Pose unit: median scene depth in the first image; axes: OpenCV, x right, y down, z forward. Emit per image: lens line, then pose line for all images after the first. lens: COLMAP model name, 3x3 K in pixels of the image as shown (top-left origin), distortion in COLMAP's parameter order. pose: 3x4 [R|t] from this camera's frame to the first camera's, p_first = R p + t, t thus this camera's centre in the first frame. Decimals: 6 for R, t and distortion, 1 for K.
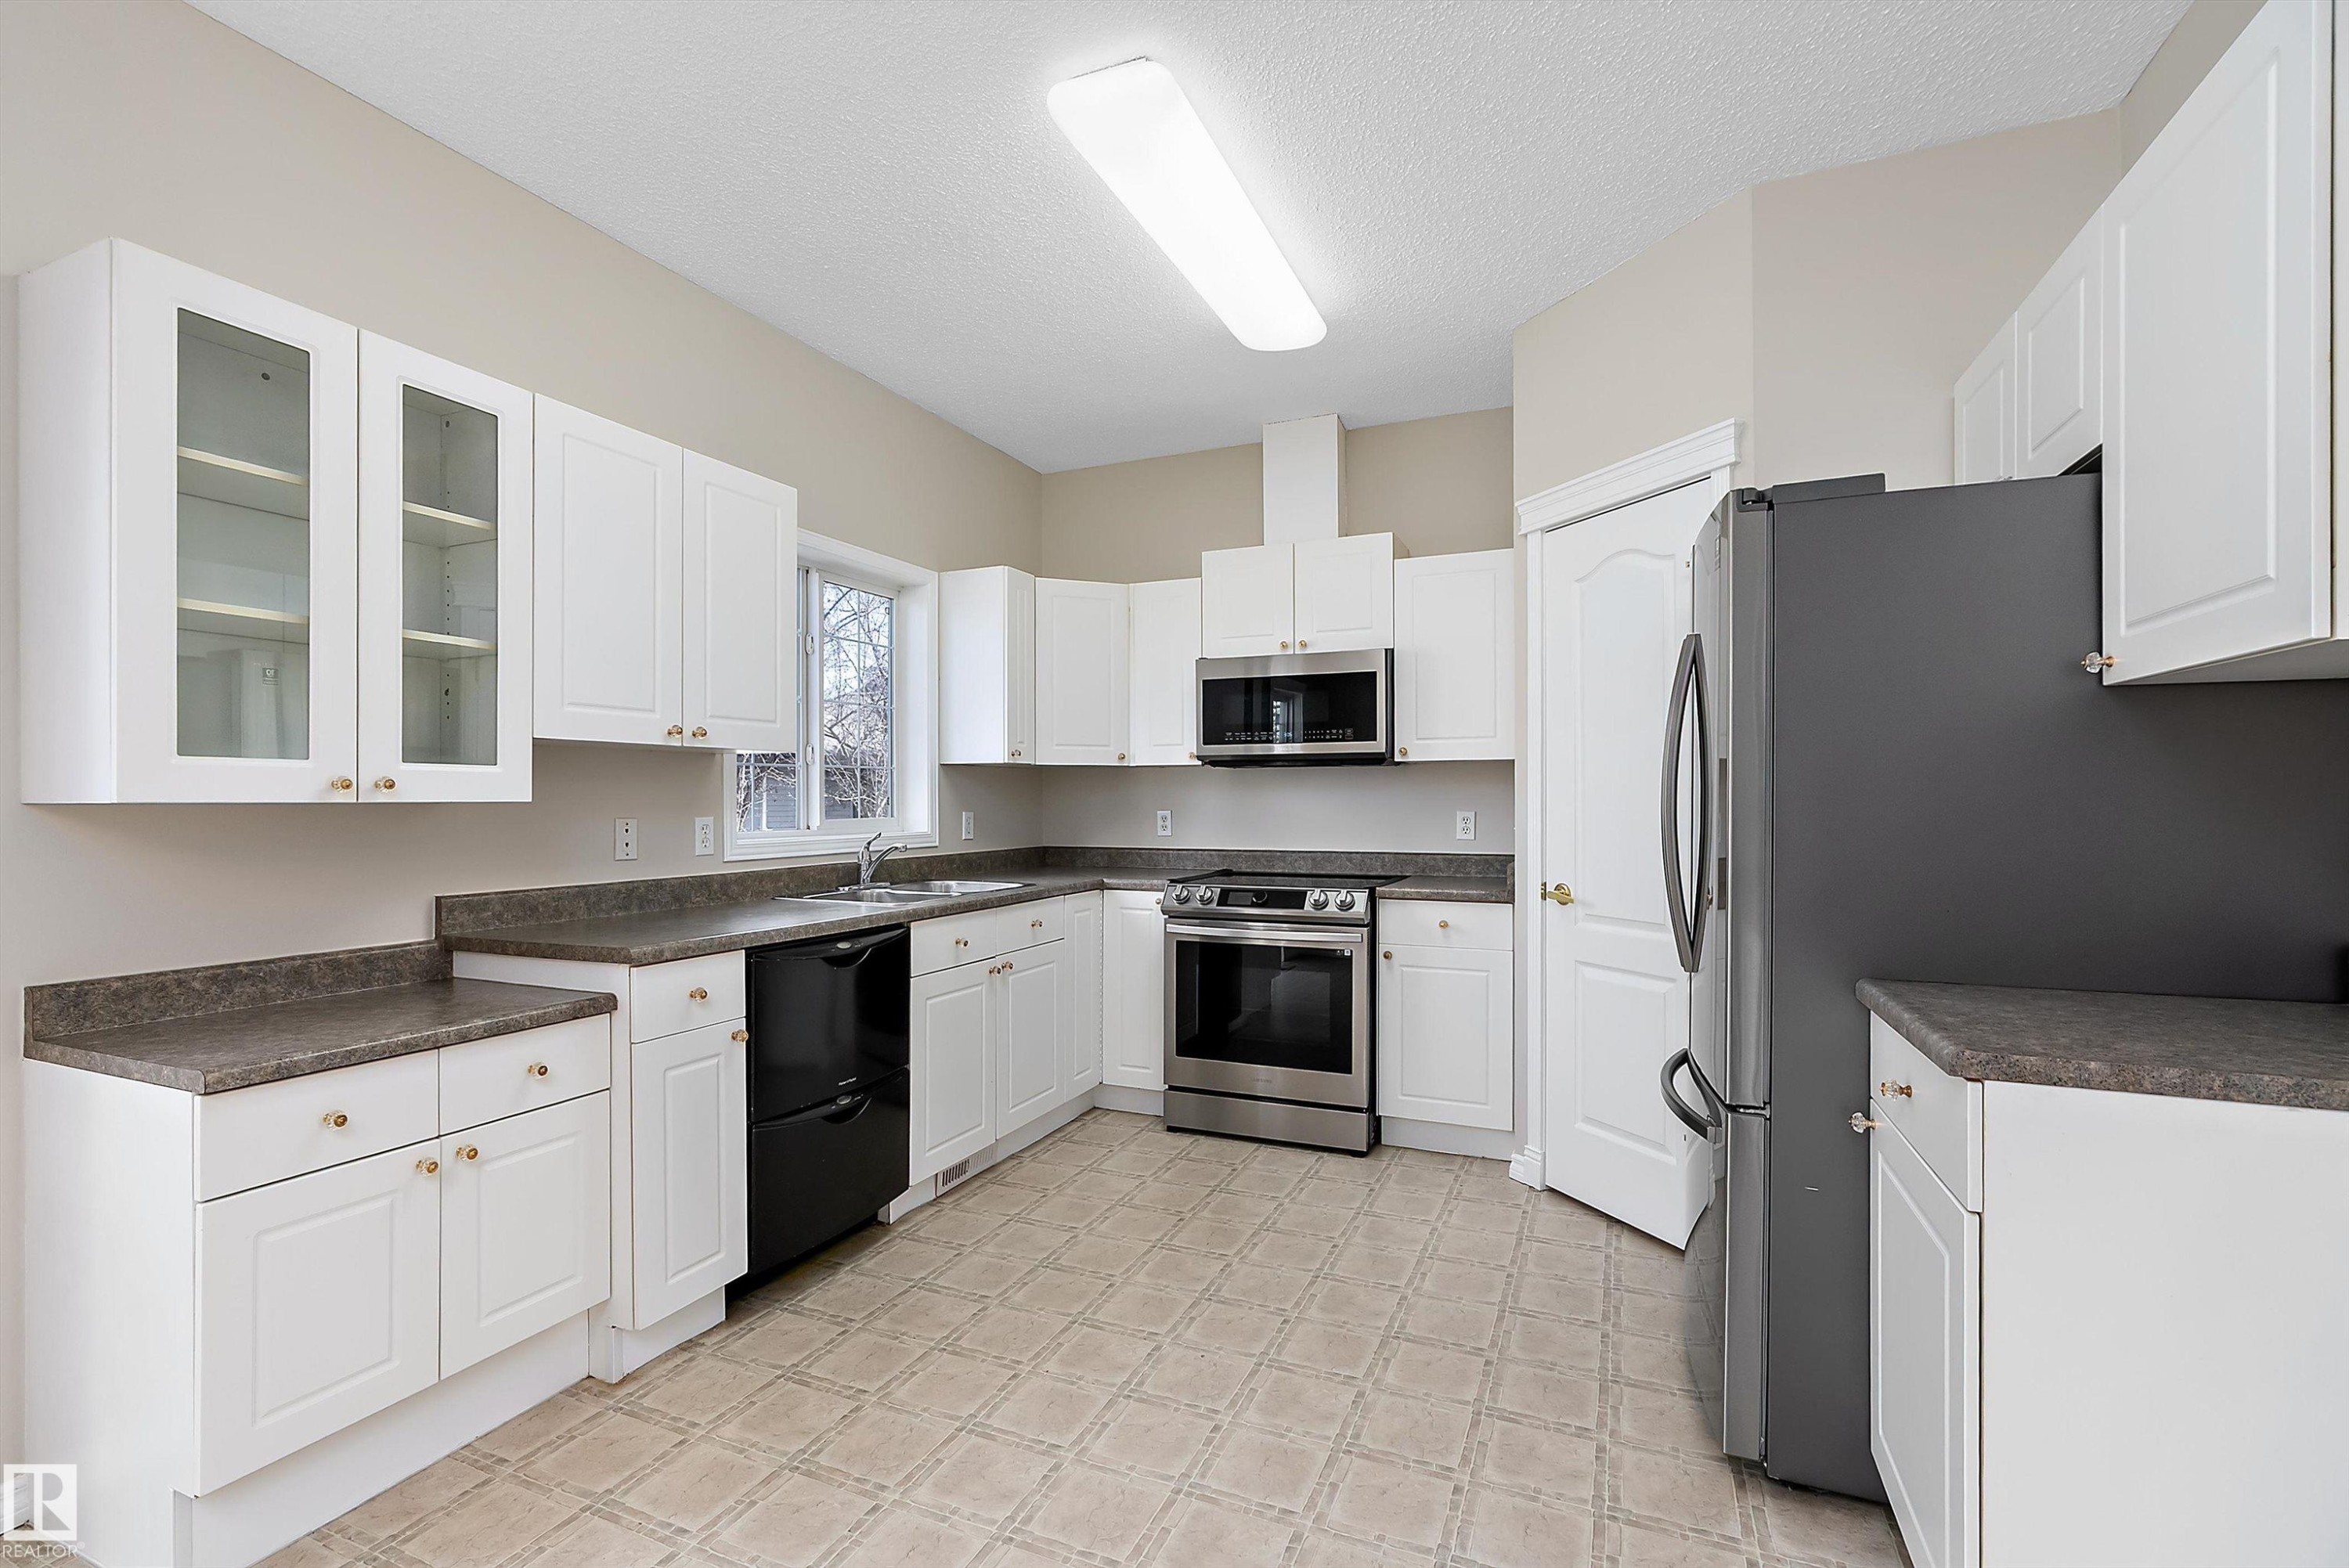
lens RADIAL K [[1031.3, 0, 1148.9], [0, 1031.3, 792.2], [0, 0, 1]] dist [-0.010131, 0.004385]
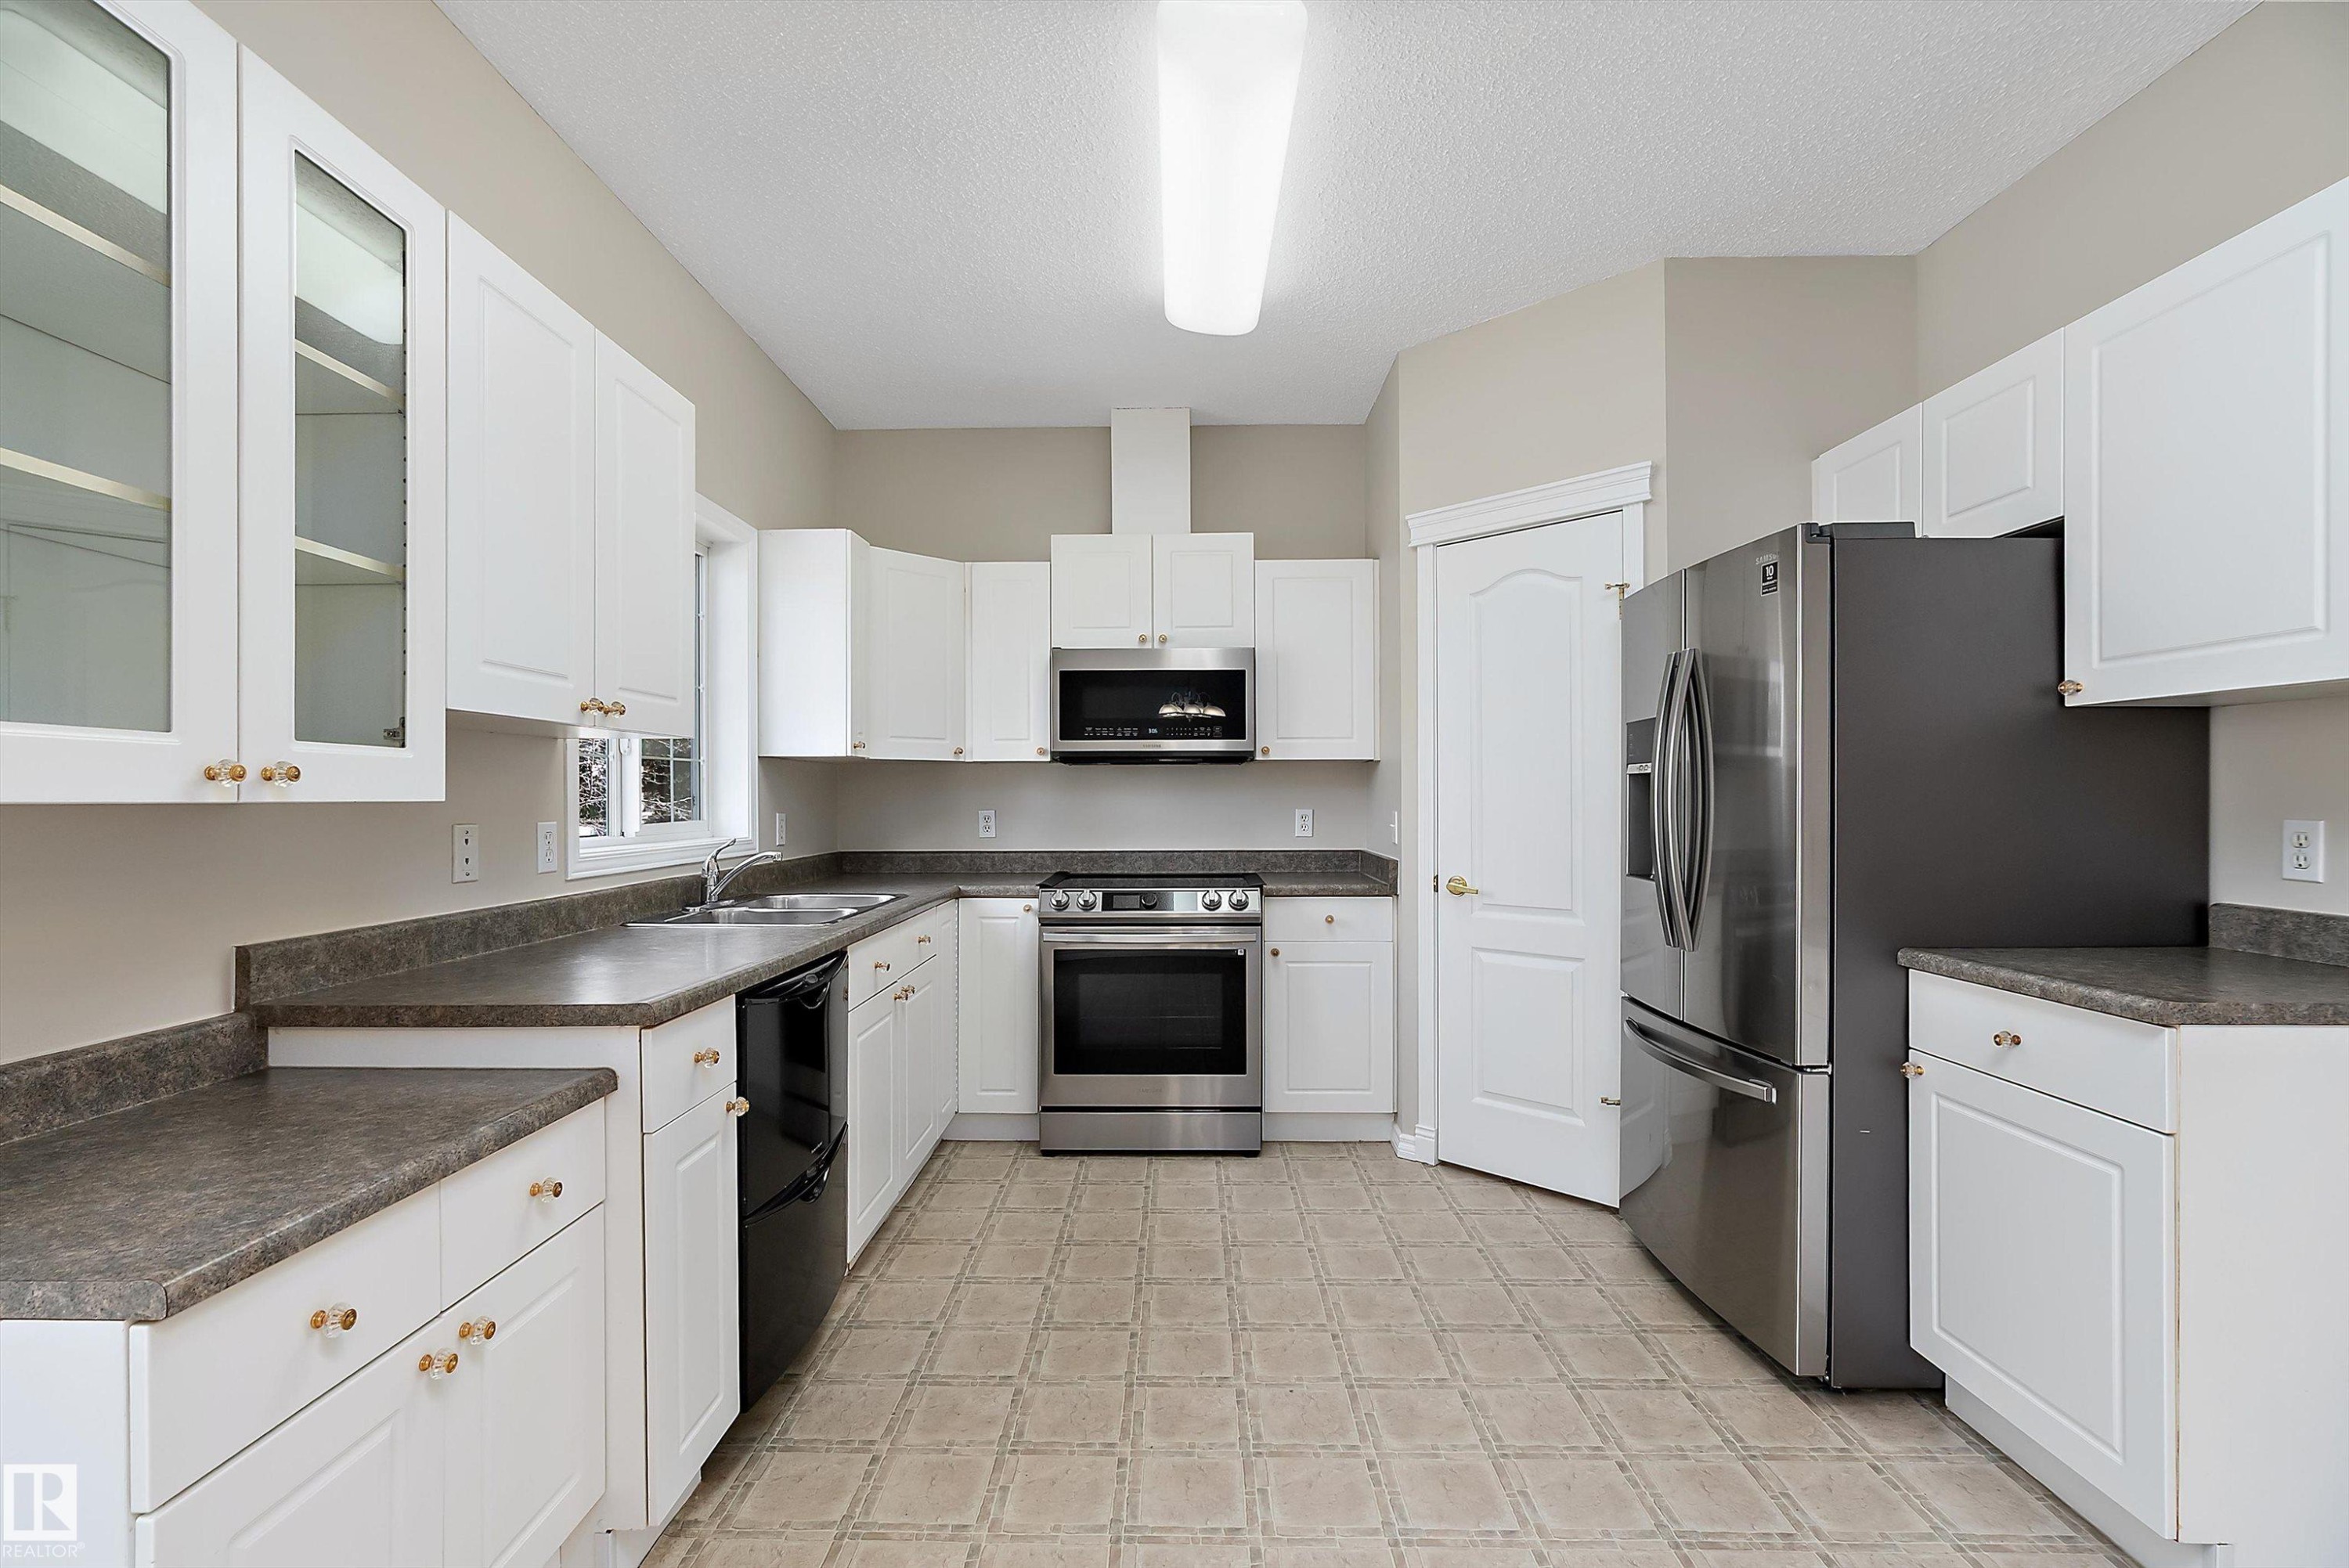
lens RADIAL K [[1031.3, 0, 1184.4], [0, 1031.3, 794.4], [0, 0, 1]] dist [-0.010131, 0.004385]
pose [[0.925076, 0.000138, 0.379783, -0.261536], [-0.001144, 0.999996, 0.002422, 0.001389], [-0.379781, -0.002675, 0.925073, 0.113012]]
